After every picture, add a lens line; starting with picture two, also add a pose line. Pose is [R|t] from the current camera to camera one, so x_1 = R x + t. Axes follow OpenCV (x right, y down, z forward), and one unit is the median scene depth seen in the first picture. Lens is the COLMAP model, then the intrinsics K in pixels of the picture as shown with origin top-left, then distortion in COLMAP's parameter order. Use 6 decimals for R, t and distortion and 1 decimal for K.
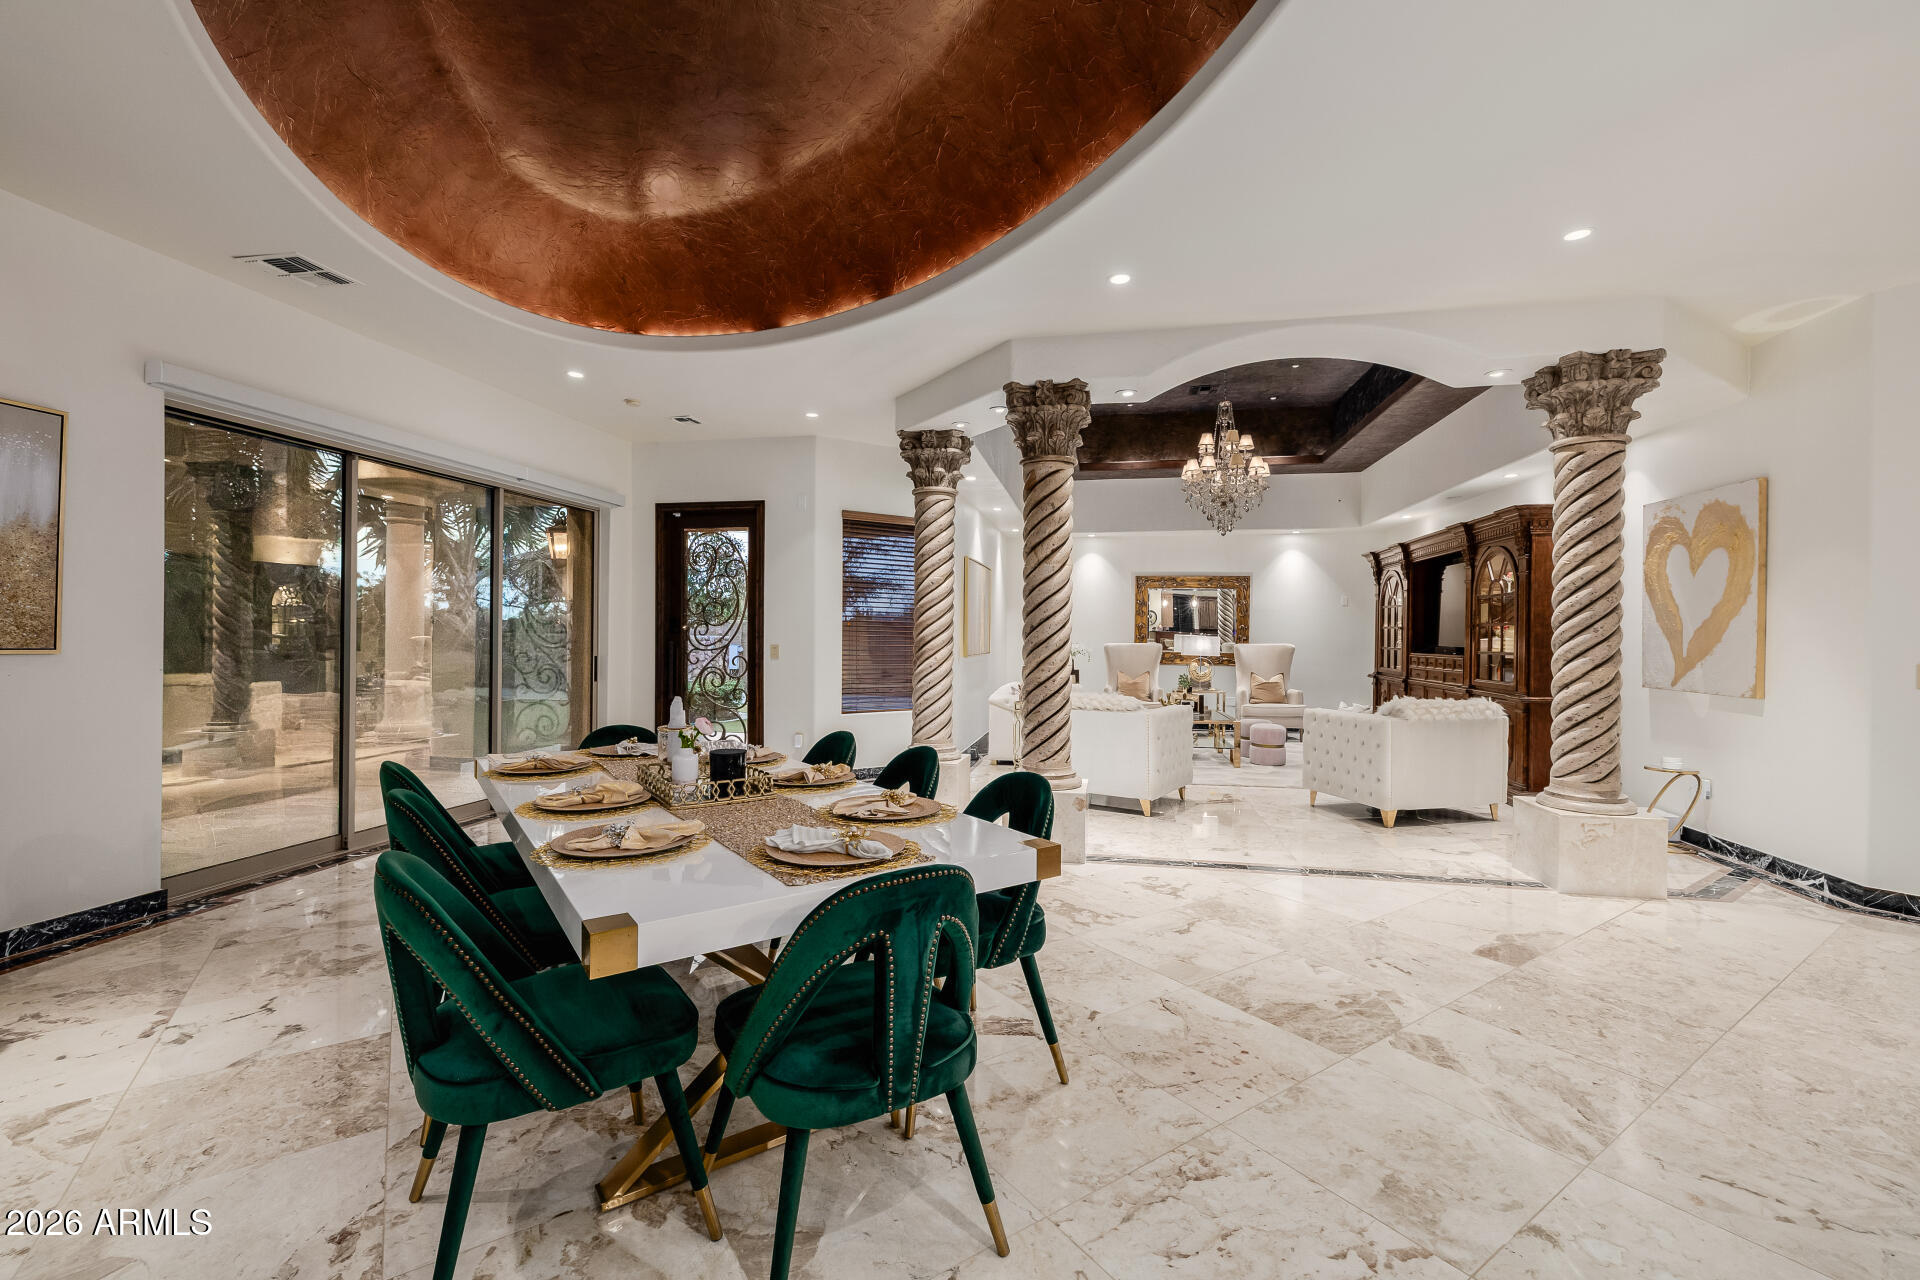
lens RADIAL K [[806.2, 0, 966.6], [0, 806.2, 642.1], [0, 0, 1]] dist [0.003709, -0.000048]
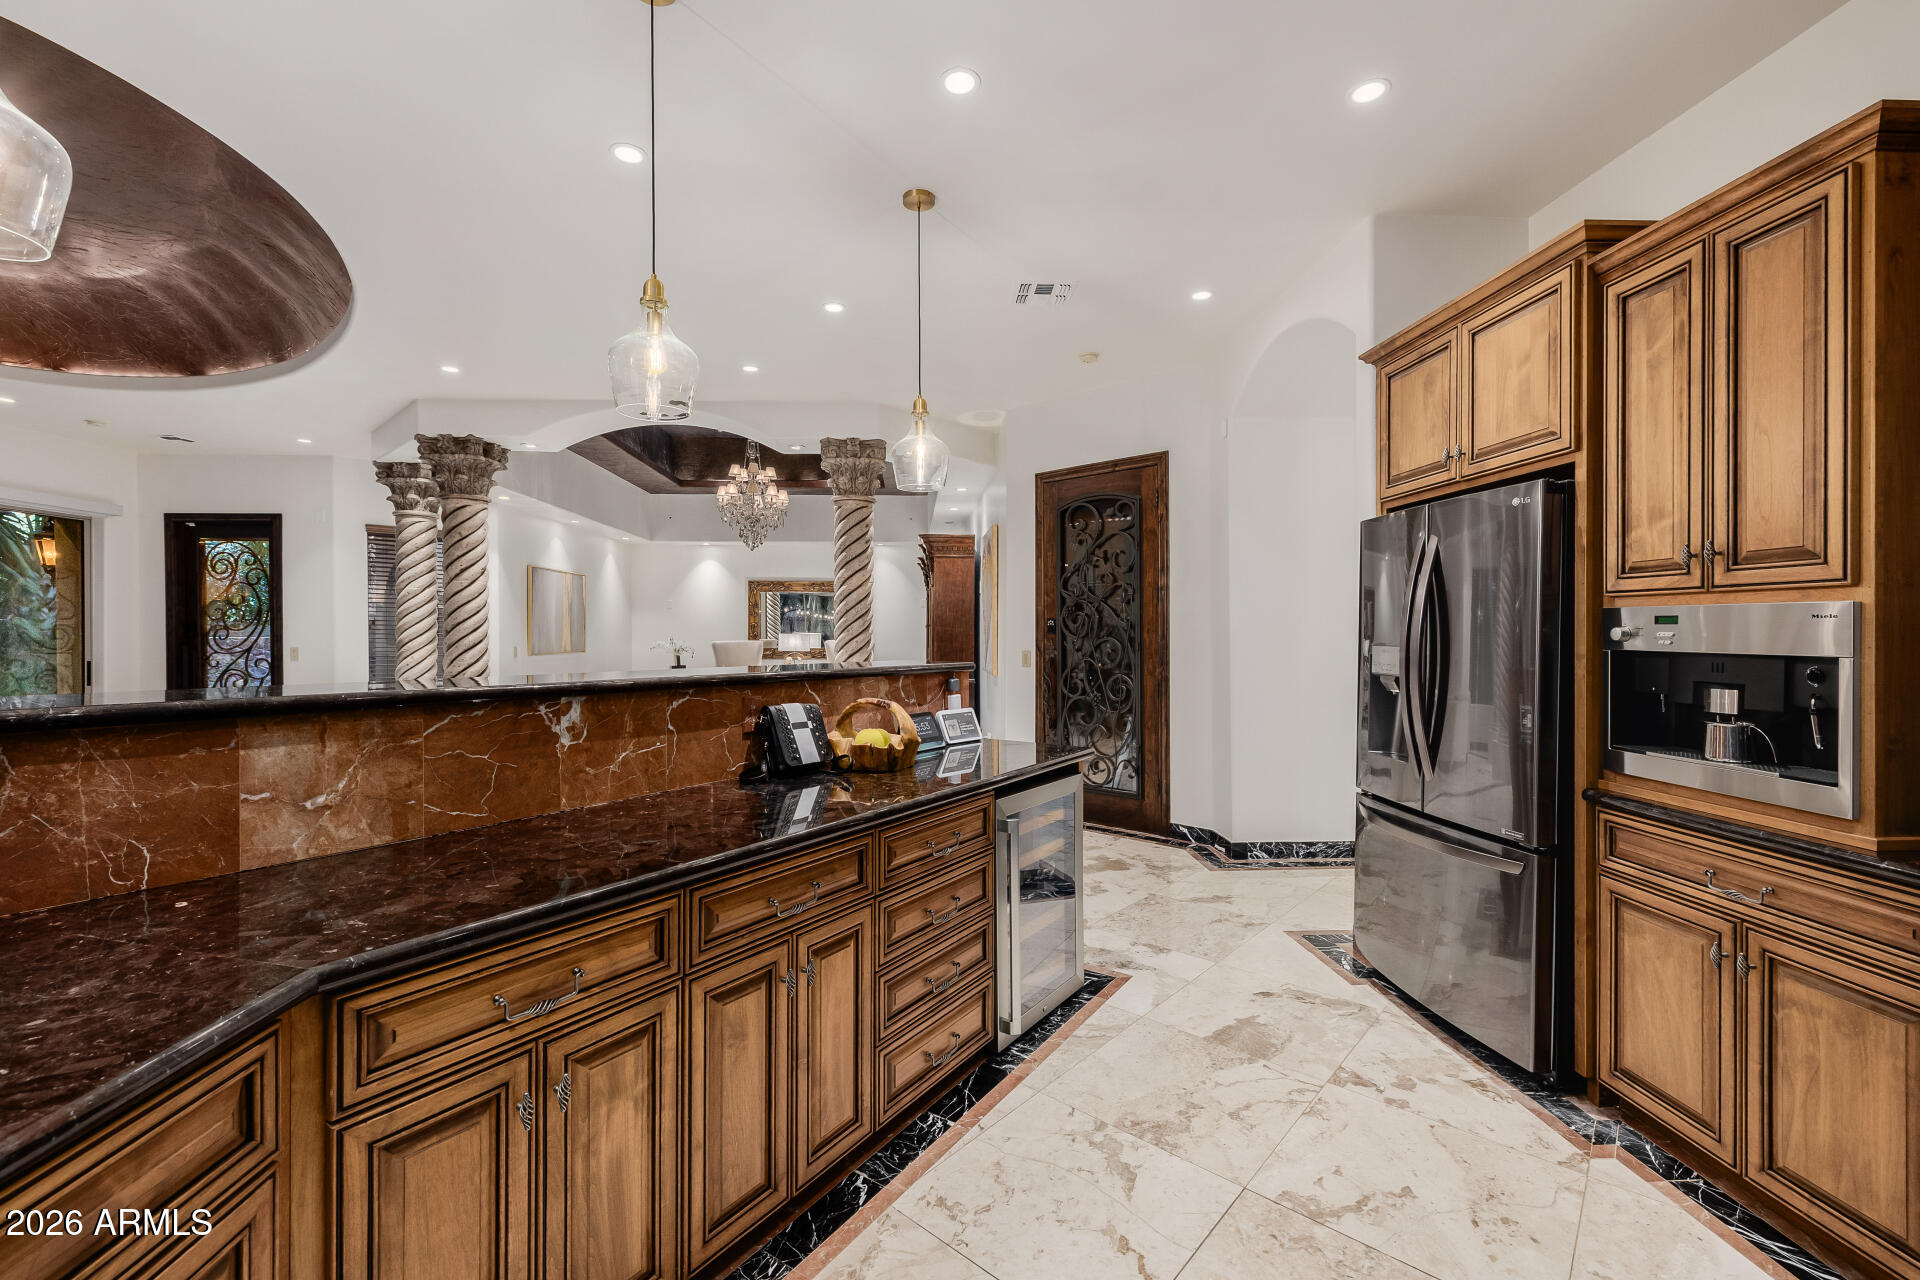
lens RADIAL K [[806.2, 0, 956.6], [0, 806.2, 635.7], [0, 0, 1]] dist [0.003709, -0.000048]
pose [[0.971873, -0.011050, 0.235245, 0.372329], [0.011647, 0.999932, -0.001145, -0.001056], [-0.235216, 0.003853, 0.971936, -0.262601]]
